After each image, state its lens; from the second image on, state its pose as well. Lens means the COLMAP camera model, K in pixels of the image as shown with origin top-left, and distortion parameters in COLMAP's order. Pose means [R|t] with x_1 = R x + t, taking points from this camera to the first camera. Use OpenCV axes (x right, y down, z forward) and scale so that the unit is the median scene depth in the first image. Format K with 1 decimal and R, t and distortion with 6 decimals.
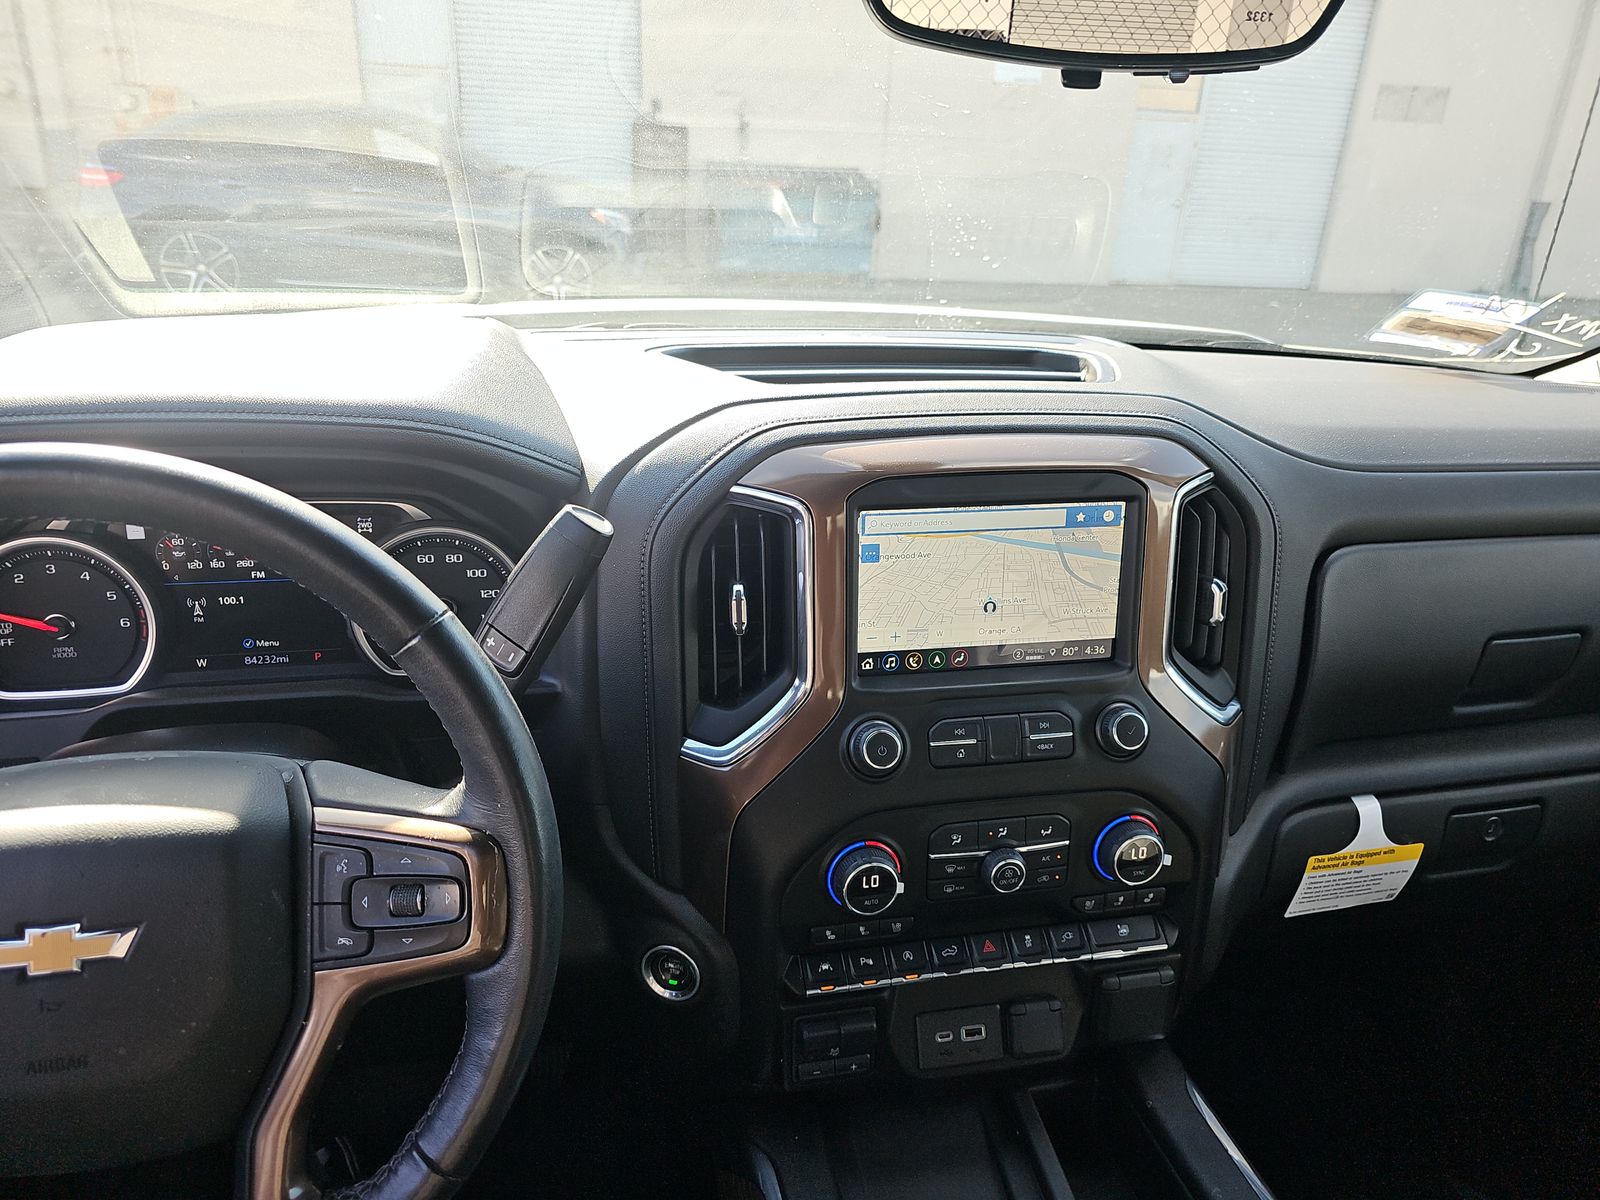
lens RADIAL K [[1046.9, 0, 808.1], [0, 1046.9, 595.1], [0, 0, 1]] dist [0.048762, -0.044280]
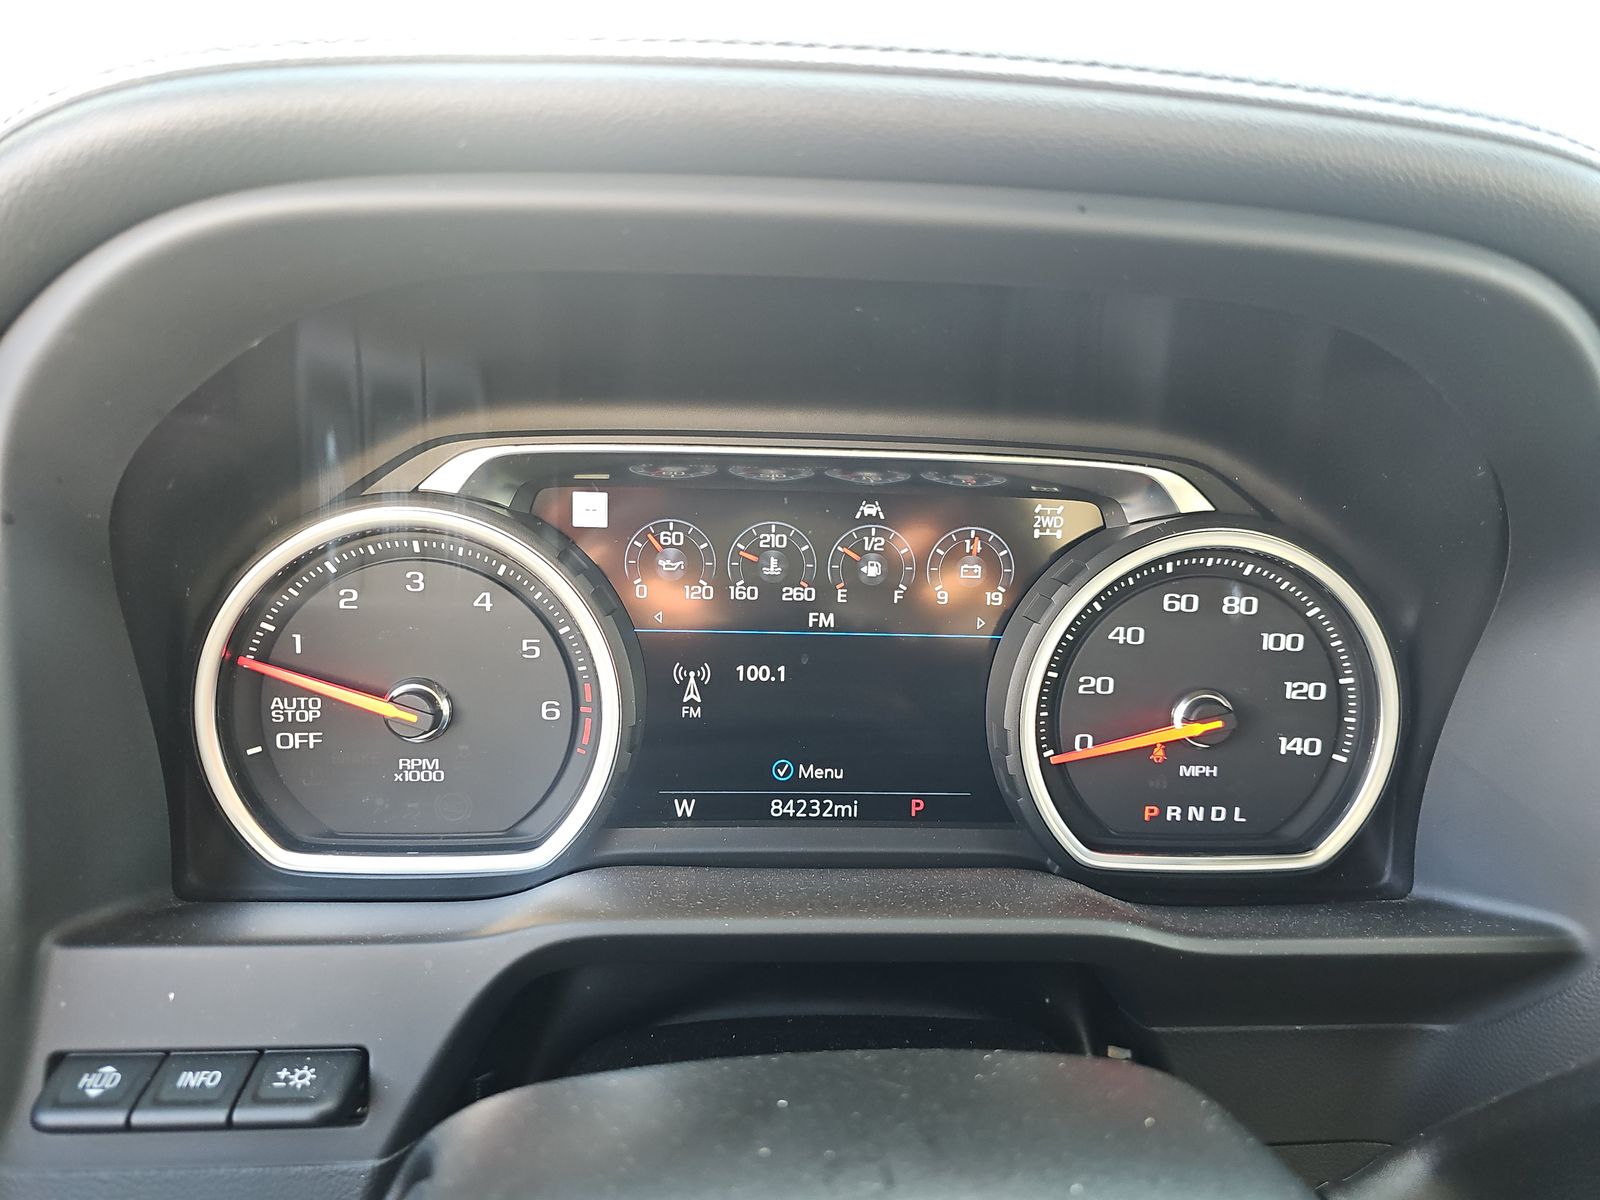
lens RADIAL K [[1046.9, 0, 808.1], [0, 1046.9, 595.1], [0, 0, 1]] dist [0.048762, -0.044280]
pose [[0.991125, 0.044433, -0.125290, -0.487632], [-0.057006, 0.993491, -0.098620, 0.015391], [0.120093, 0.104887, 0.987206, 0.574691]]
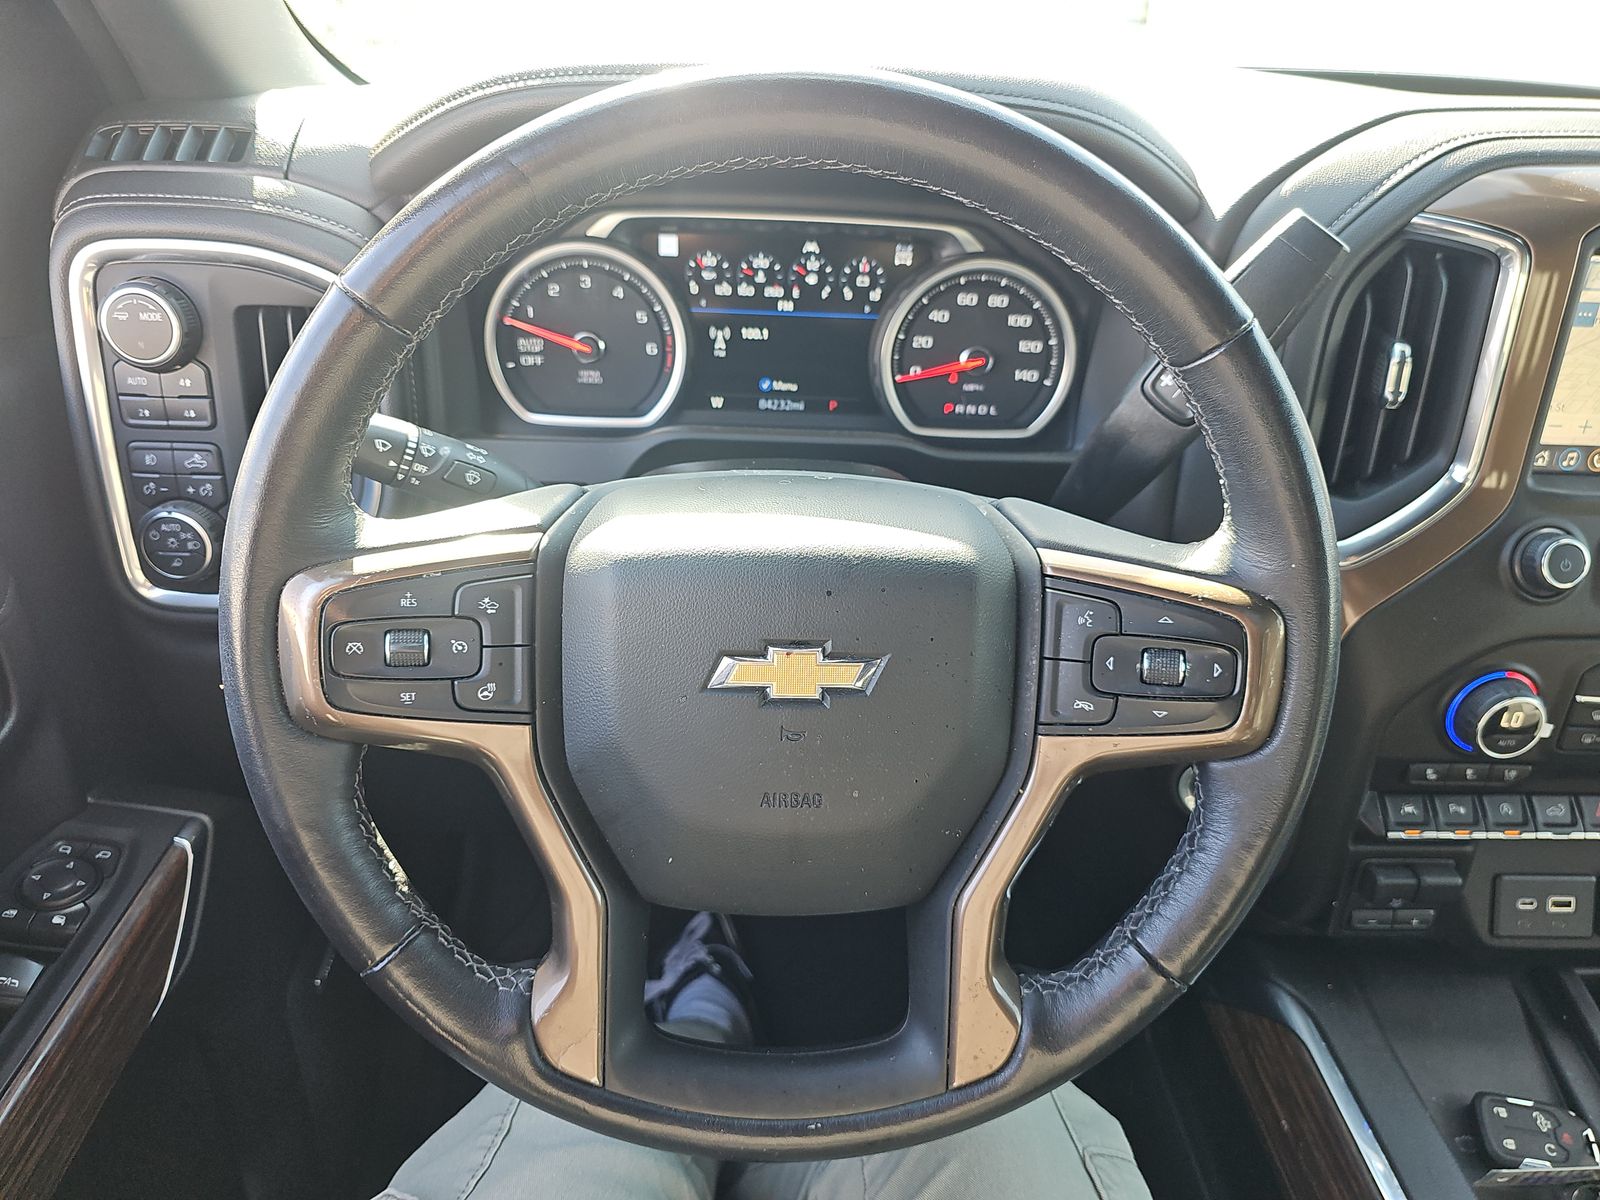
lens RADIAL K [[1060.7, 0, 801.5], [0, 1060.7, 589.0], [0, 0, 1]] dist [0.050975, -0.050015]
pose [[0.984444, 0.098162, -0.145720, -0.365284], [-0.075660, 0.985380, 0.152647, 0.081026], [0.158574, -0.139247, 0.977479, 0.091952]]
